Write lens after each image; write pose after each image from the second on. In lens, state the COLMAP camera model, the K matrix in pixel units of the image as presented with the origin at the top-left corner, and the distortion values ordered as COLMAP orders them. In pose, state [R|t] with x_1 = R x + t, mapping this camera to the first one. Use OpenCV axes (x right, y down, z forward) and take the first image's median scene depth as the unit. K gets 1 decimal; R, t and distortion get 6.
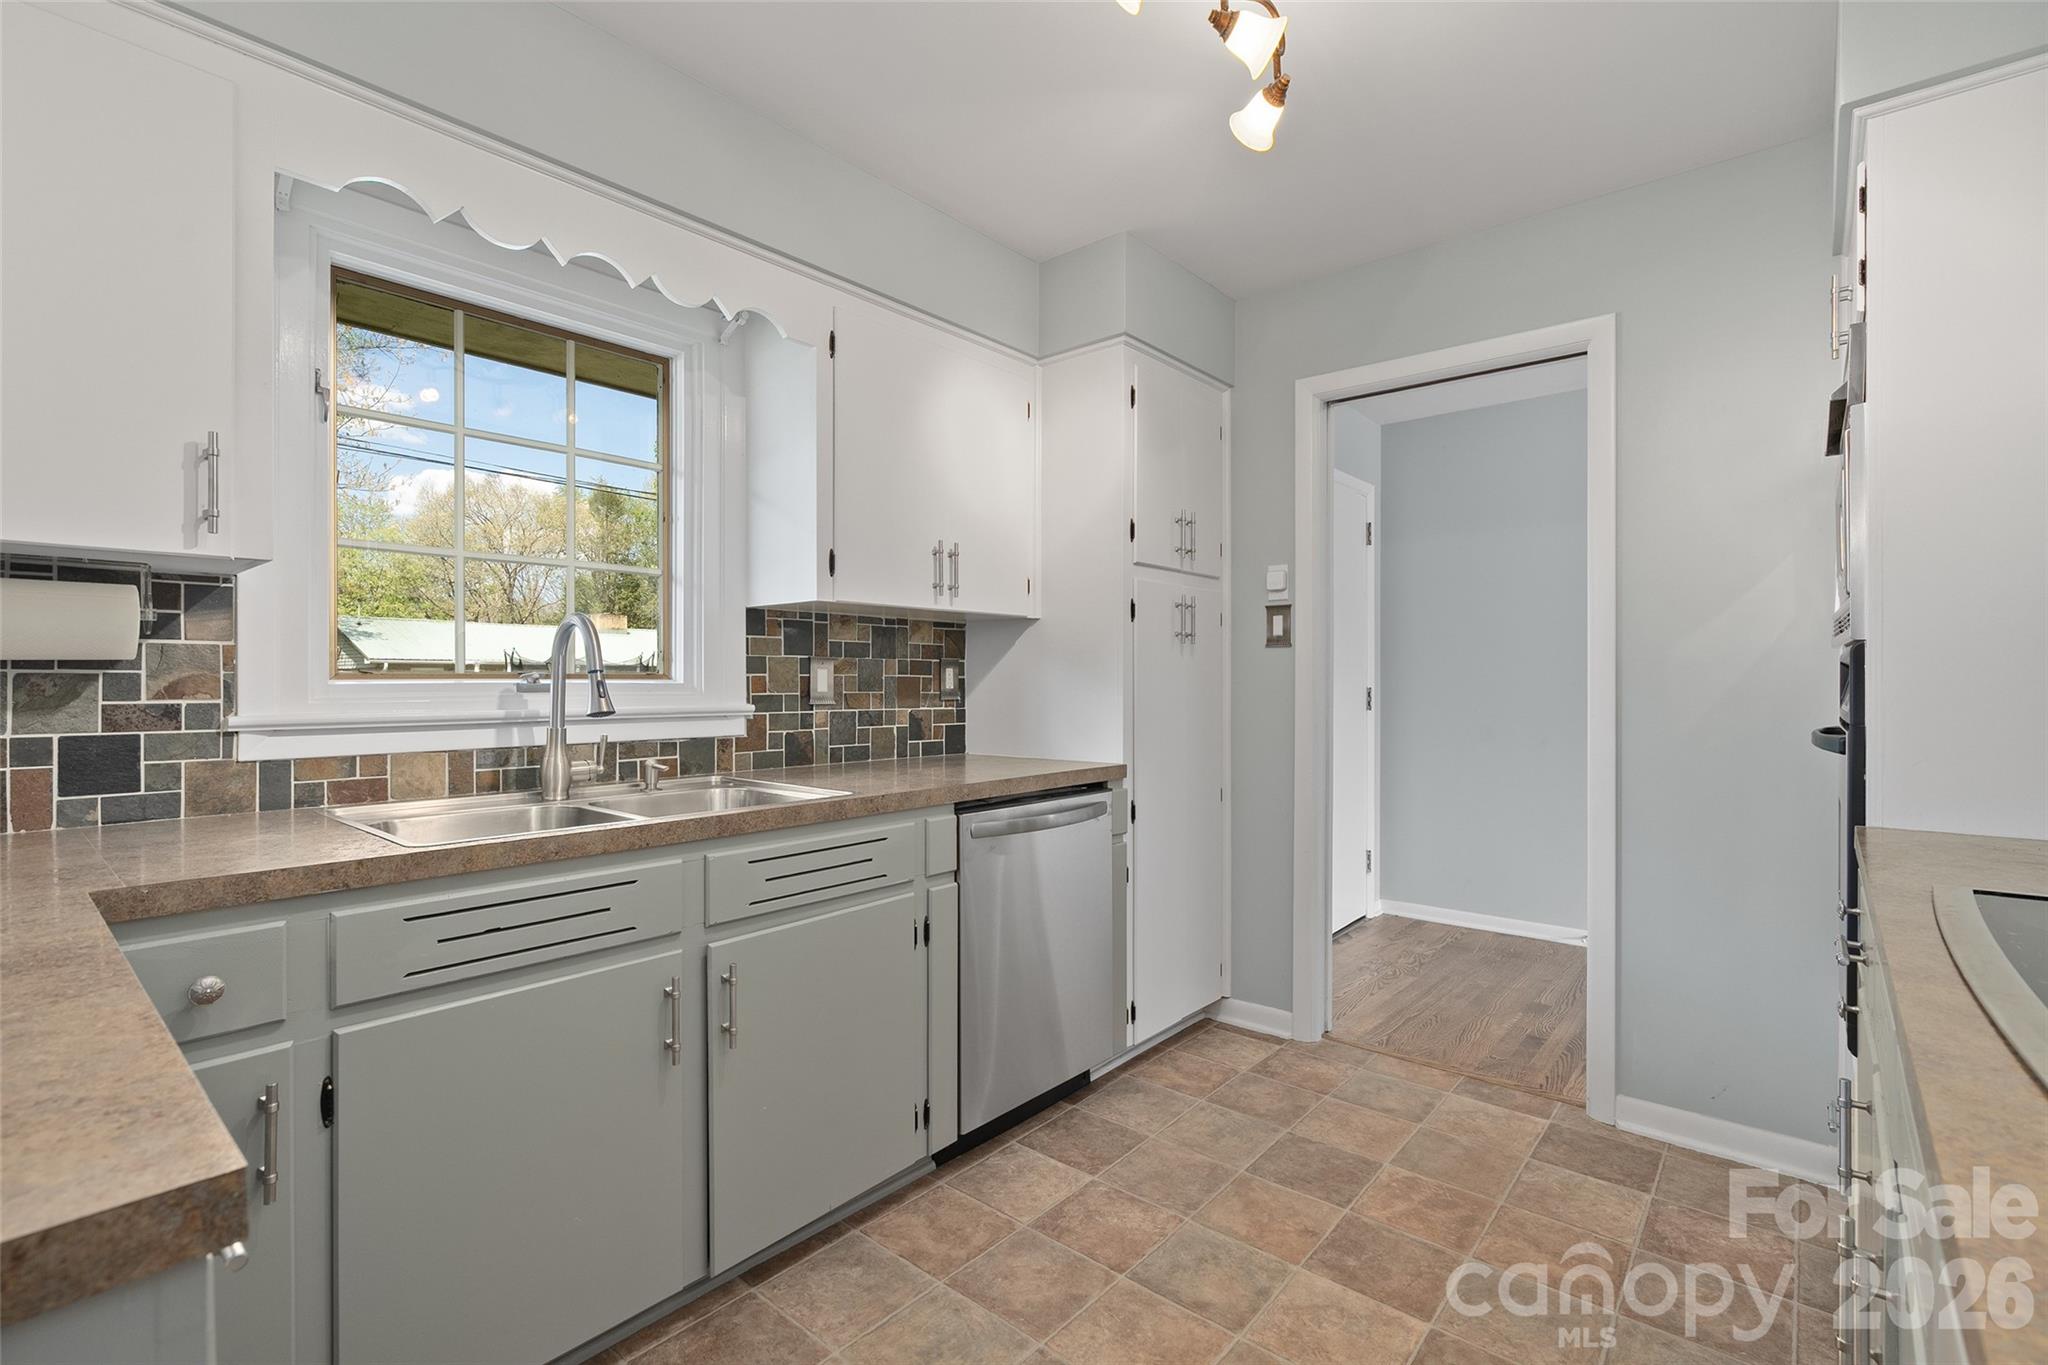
lens RADIAL K [[930.1, 0, 1027.6], [0, 930.1, 674.7], [0, 0, 1]] dist [-0.006112, 0.003312]
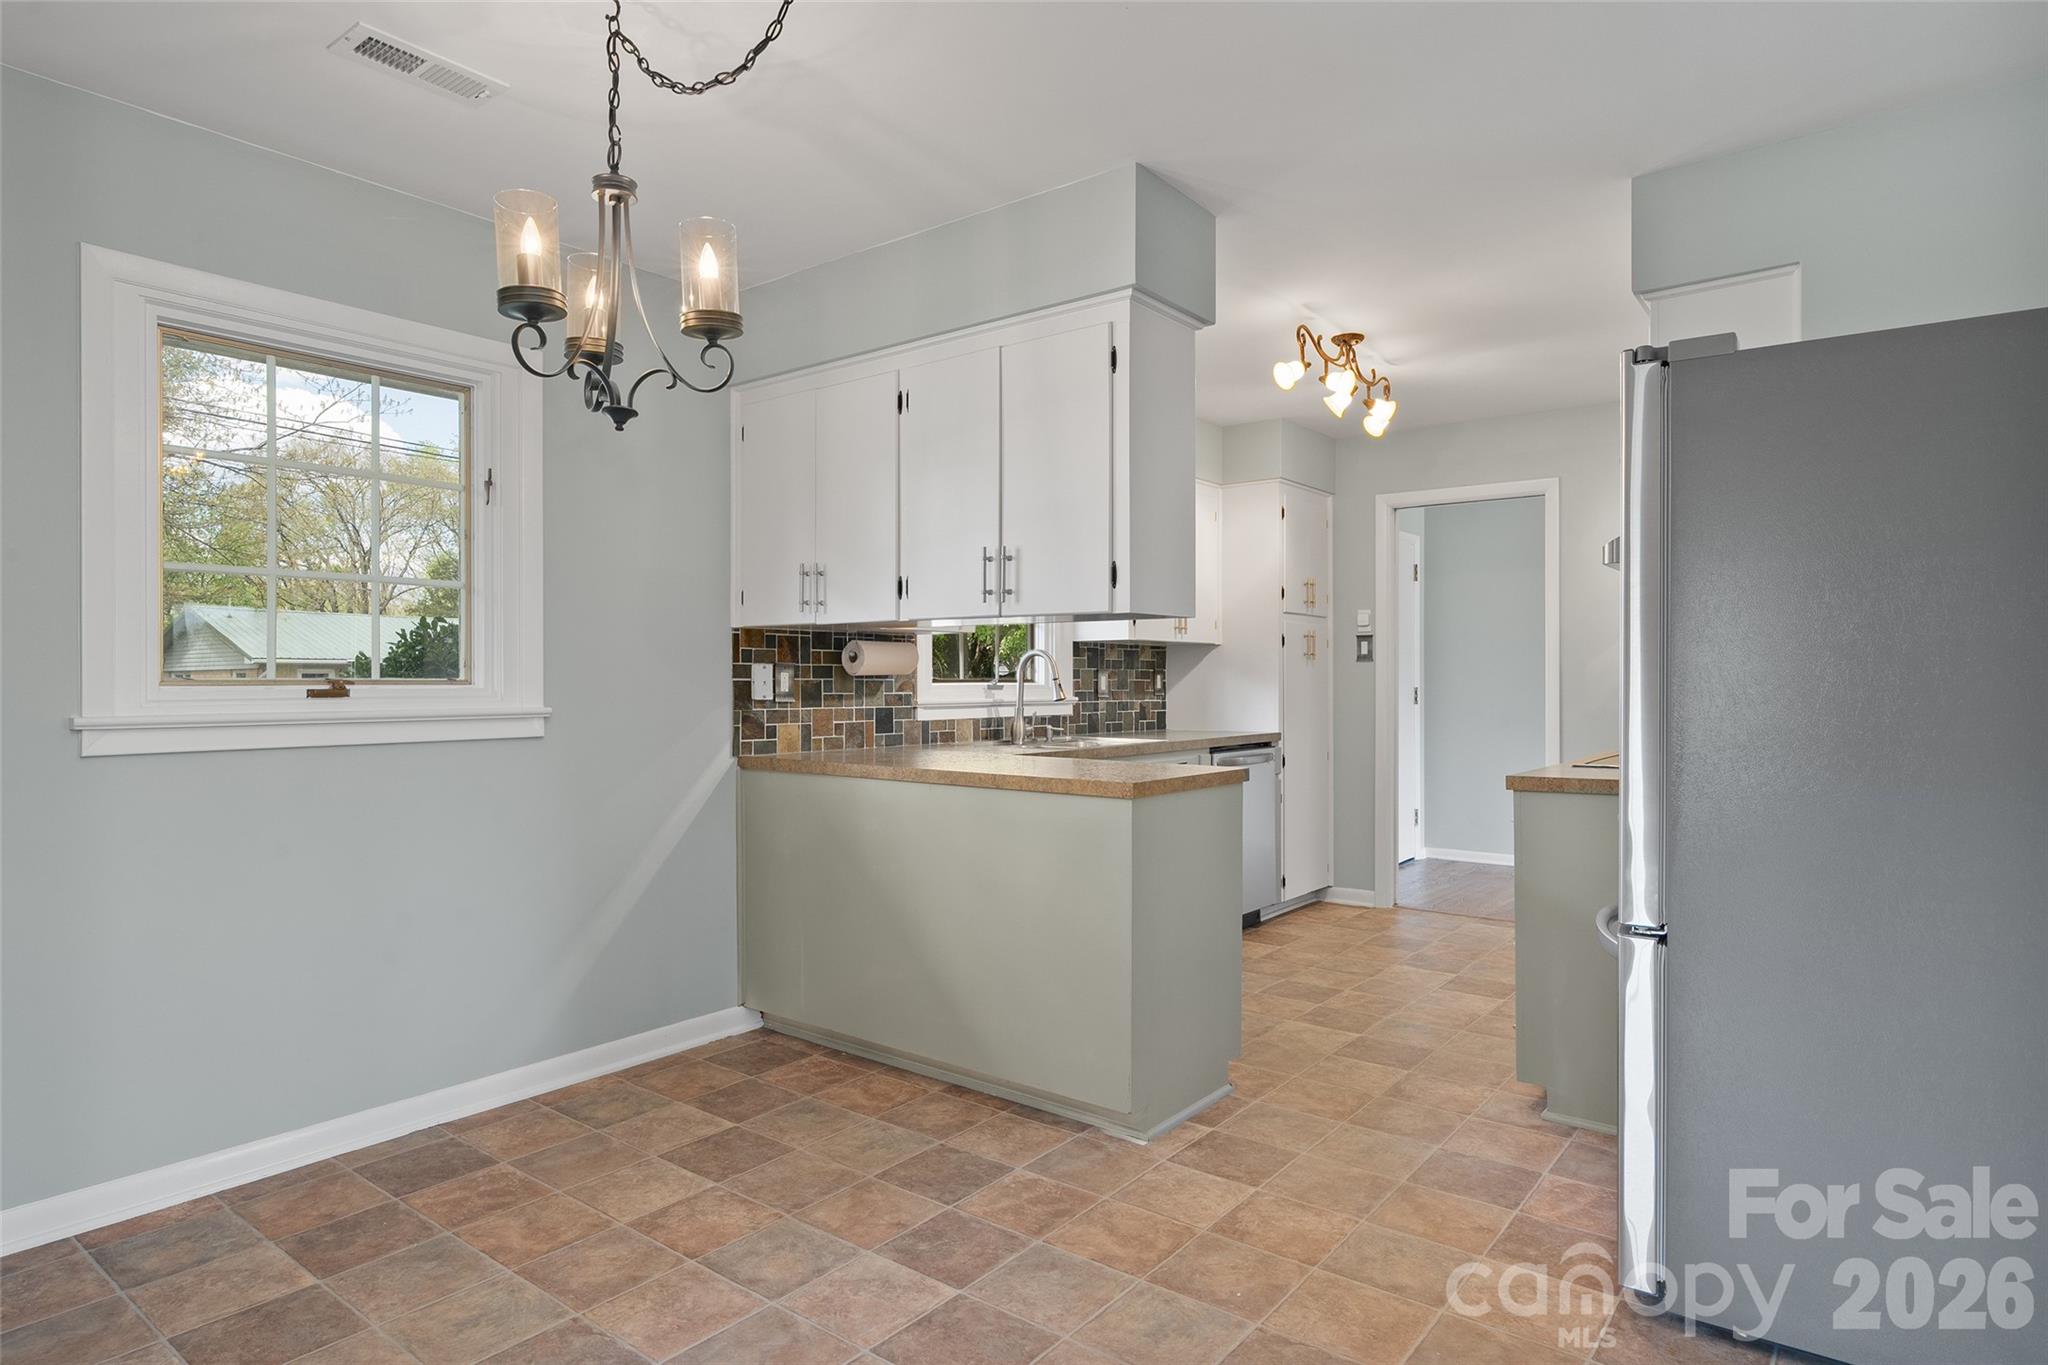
lens RADIAL K [[1175.0, 0, 1018.2], [0, 1175.0, 677.7], [0, 0, 1]] dist [-0.012987, -0.000902]
pose [[0.999266, -0.001622, 0.038283, -0.425576], [0.001533, 0.999996, 0.002356, -0.008257], [-0.038287, -0.002295, 0.999264, -1.046476]]
